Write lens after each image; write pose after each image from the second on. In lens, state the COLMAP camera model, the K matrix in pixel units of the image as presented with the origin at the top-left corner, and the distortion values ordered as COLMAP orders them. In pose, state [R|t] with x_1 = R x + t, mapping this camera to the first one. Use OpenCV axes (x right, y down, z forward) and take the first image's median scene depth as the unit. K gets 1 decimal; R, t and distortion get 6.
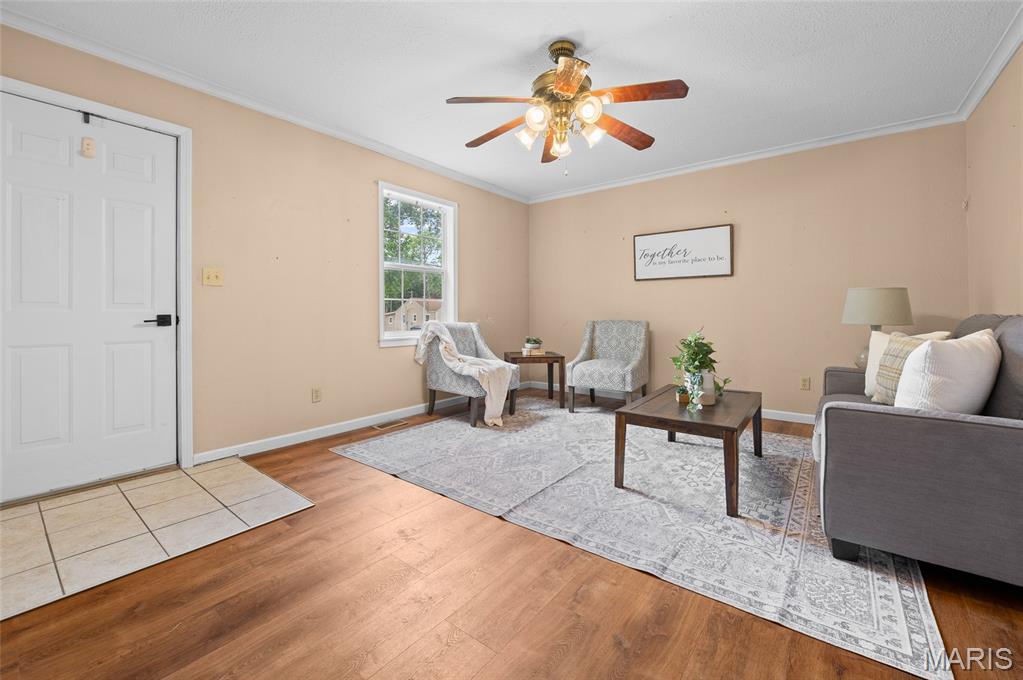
lens RADIAL K [[408.3, 0, 507.1], [0, 408.3, 312.8], [0, 0, 1]] dist [-0.007130, -0.001132]
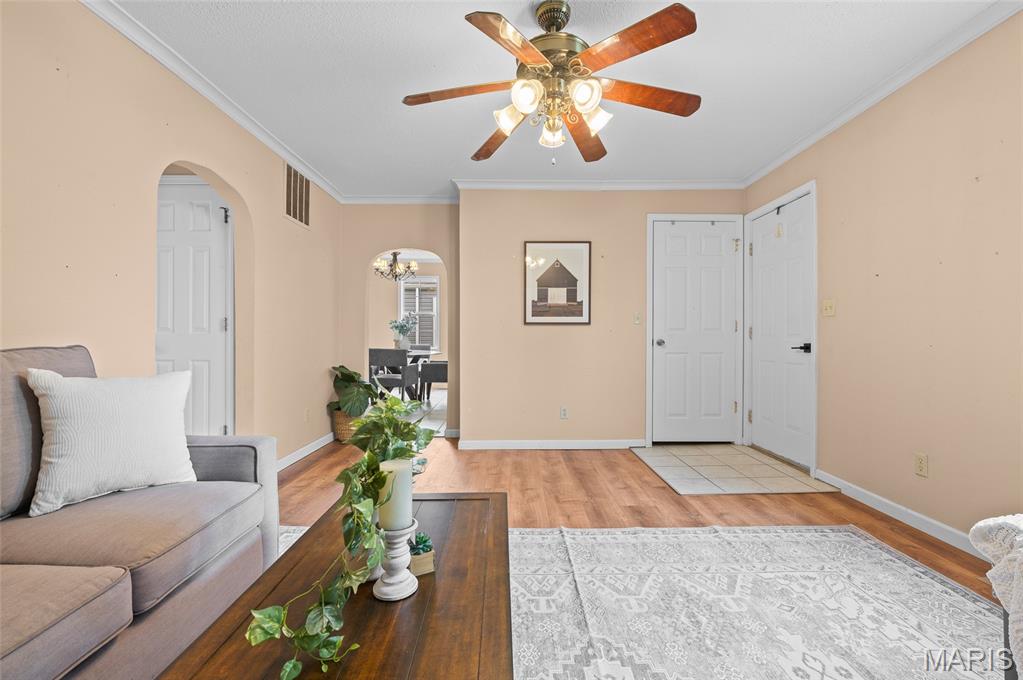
lens RADIAL K [[446.7, 0, 514.8], [0, 446.7, 338.2], [0, 0, 1]] dist [-0.003288, -0.000498]
pose [[-0.780996, 0.002370, -0.624531, 0.609993], [-0.001095, 0.999986, 0.005163, -0.014735], [0.624535, 0.004717, -0.780983, 1.355759]]
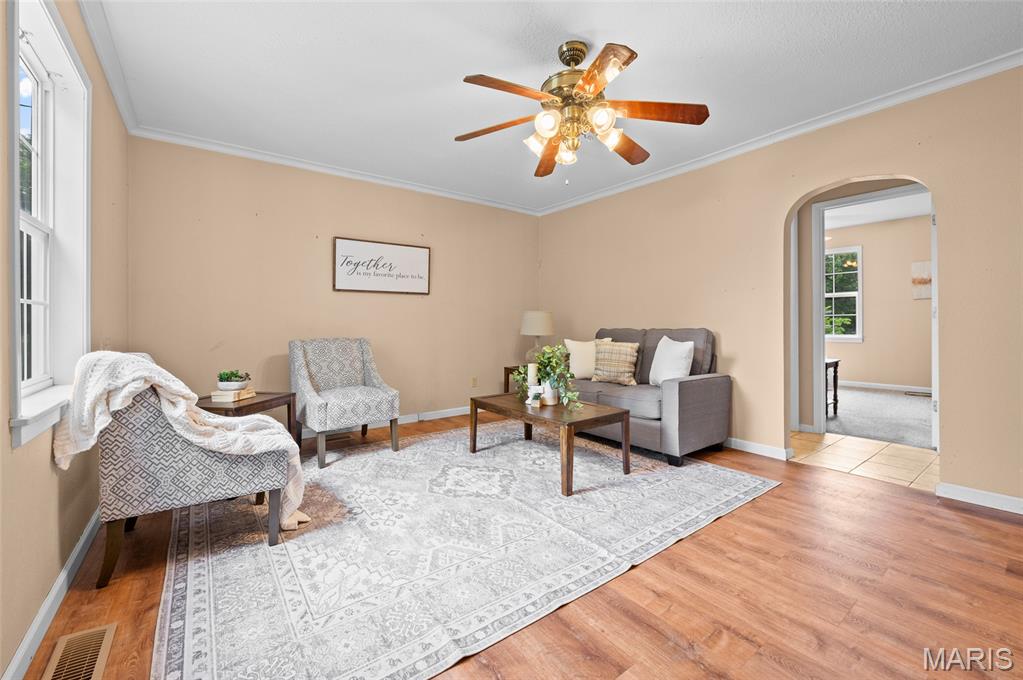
lens RADIAL K [[408.3, 0, 502.4], [0, 408.3, 325.4], [0, 0, 1]] dist [-0.007130, -0.001132]
pose [[0.285535, -0.001159, 0.958367, -0.674249], [0.001886, 0.999998, 0.000647, -0.011521], [-0.958366, 0.001623, 0.285537, 0.738489]]
